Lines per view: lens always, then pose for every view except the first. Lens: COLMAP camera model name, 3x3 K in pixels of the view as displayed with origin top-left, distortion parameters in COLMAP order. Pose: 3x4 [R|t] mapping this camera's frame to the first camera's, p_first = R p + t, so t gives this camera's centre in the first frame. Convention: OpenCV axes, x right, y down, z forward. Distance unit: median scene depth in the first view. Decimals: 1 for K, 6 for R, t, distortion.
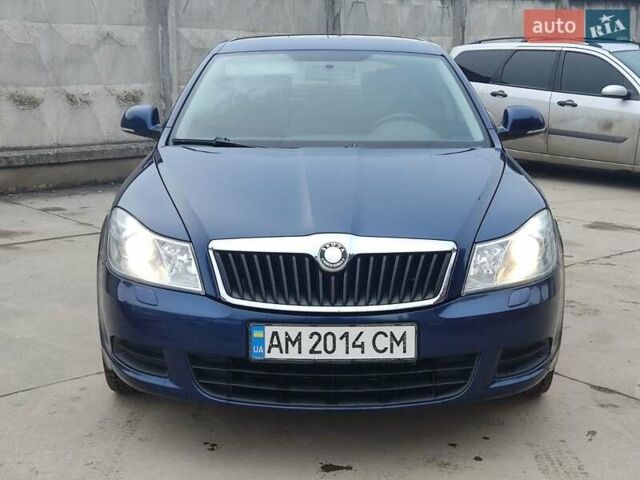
lens RADIAL K [[951.2, 0, 316.5], [0, 951.2, 238.8], [0, 0, 1]] dist [0.108477, -0.074599]
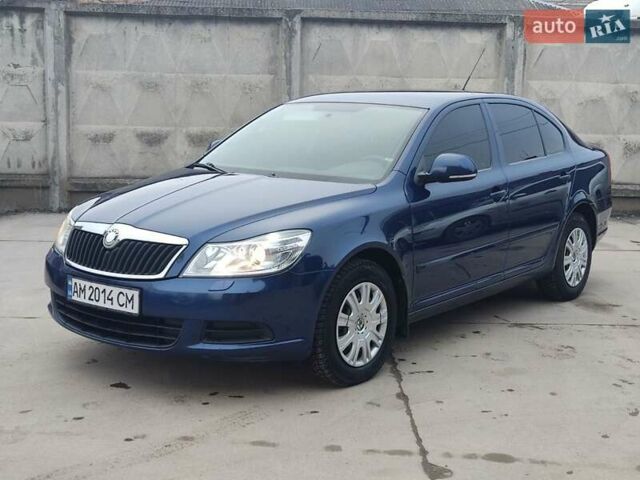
lens RADIAL K [[951.2, 0, 316.5], [0, 951.2, 238.8], [0, 0, 1]] dist [0.108477, -0.074599]
pose [[0.783222, 0.106228, -0.612600, 1.185693], [-0.135603, 0.990762, -0.001569, -0.021765], [0.606774, 0.084299, 0.790392, 0.012789]]
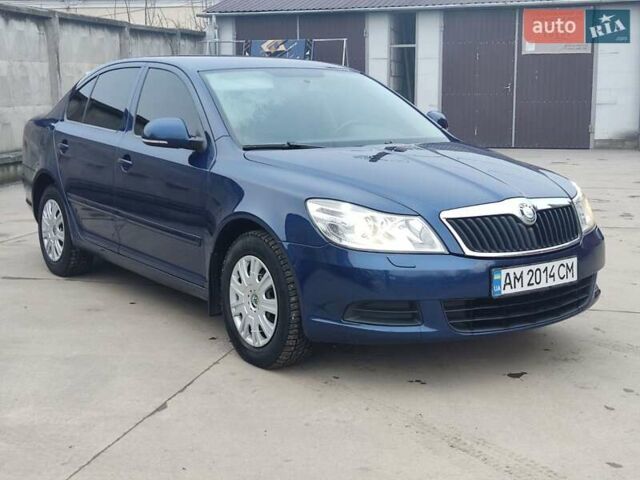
lens RADIAL K [[951.2, 0, 316.5], [0, 951.2, 238.8], [0, 0, 1]] dist [0.108477, -0.074599]
pose [[0.814217, -0.099425, 0.571984, -1.010264], [0.117290, 0.993082, 0.005660, 0.011238], [-0.568590, 0.062480, 0.820245, 0.055989]]
